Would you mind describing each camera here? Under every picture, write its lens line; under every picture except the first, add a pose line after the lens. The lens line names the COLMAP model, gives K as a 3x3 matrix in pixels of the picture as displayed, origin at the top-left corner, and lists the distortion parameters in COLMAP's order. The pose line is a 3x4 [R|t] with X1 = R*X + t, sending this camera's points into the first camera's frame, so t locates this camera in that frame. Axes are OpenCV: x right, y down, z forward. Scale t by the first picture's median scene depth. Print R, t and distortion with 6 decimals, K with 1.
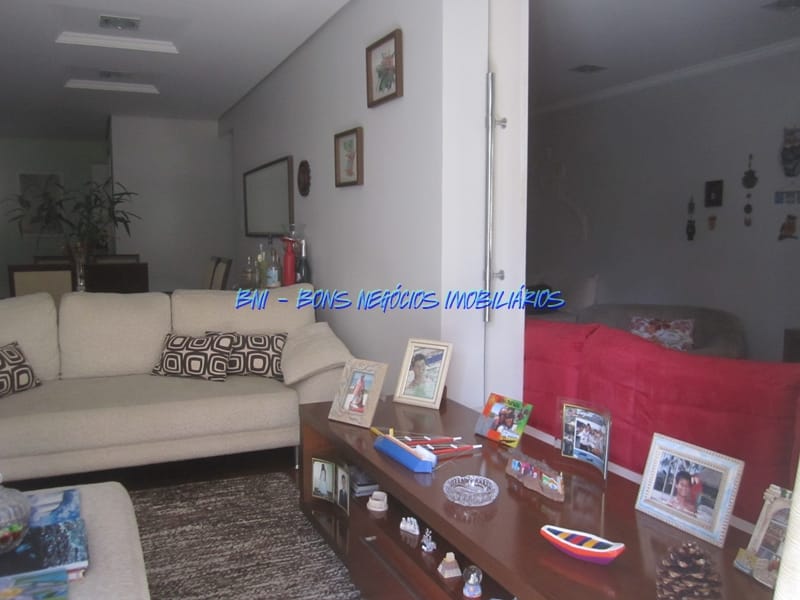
lens RADIAL K [[661.7, 0, 400.0], [0, 661.7, 300.0], [0, 0, 1]] dist [-0.059444, 0.009306]
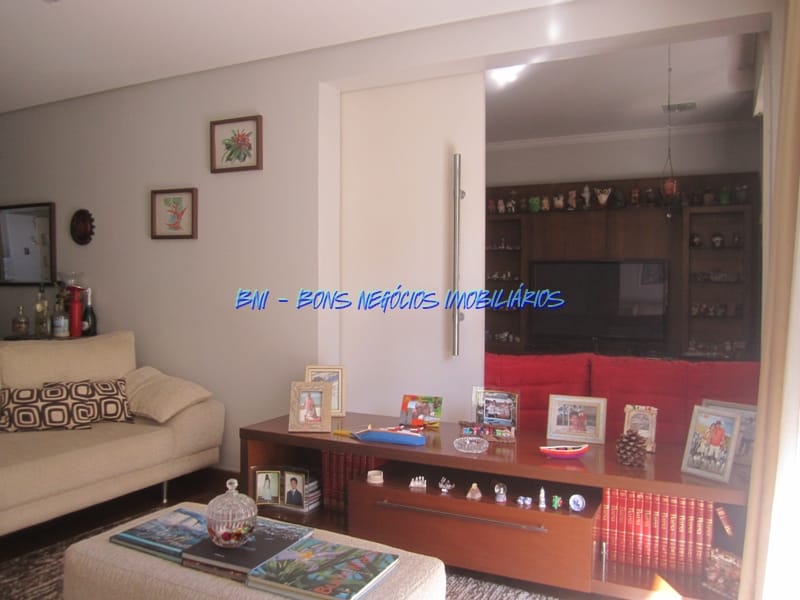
lens RADIAL K [[661.7, 0, 400.0], [0, 661.7, 300.0], [0, 0, 1]] dist [-0.059444, 0.009306]
pose [[0.780467, -0.012631, 0.625069, -0.523622], [0.058192, 0.996923, -0.052515, 0.008027], [-0.622483, 0.077360, 0.778801, -0.081495]]
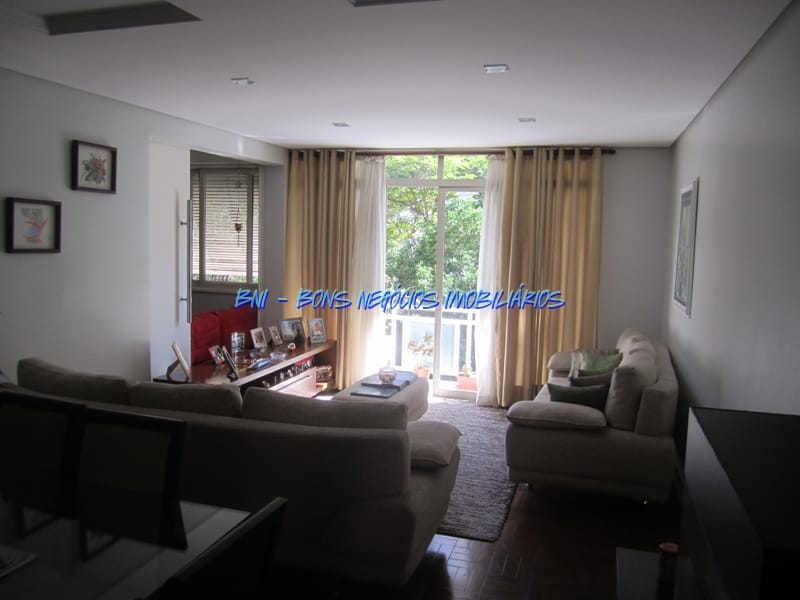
lens RADIAL K [[661.7, 0, 400.0], [0, 661.7, 300.0], [0, 0, 1]] dist [-0.059444, 0.009306]
pose [[-0.743321, -0.089534, 0.662916, -1.327824], [0.038659, 0.983596, 0.176194, -0.288894], [-0.667817, 0.156597, -0.727666, 1.541818]]
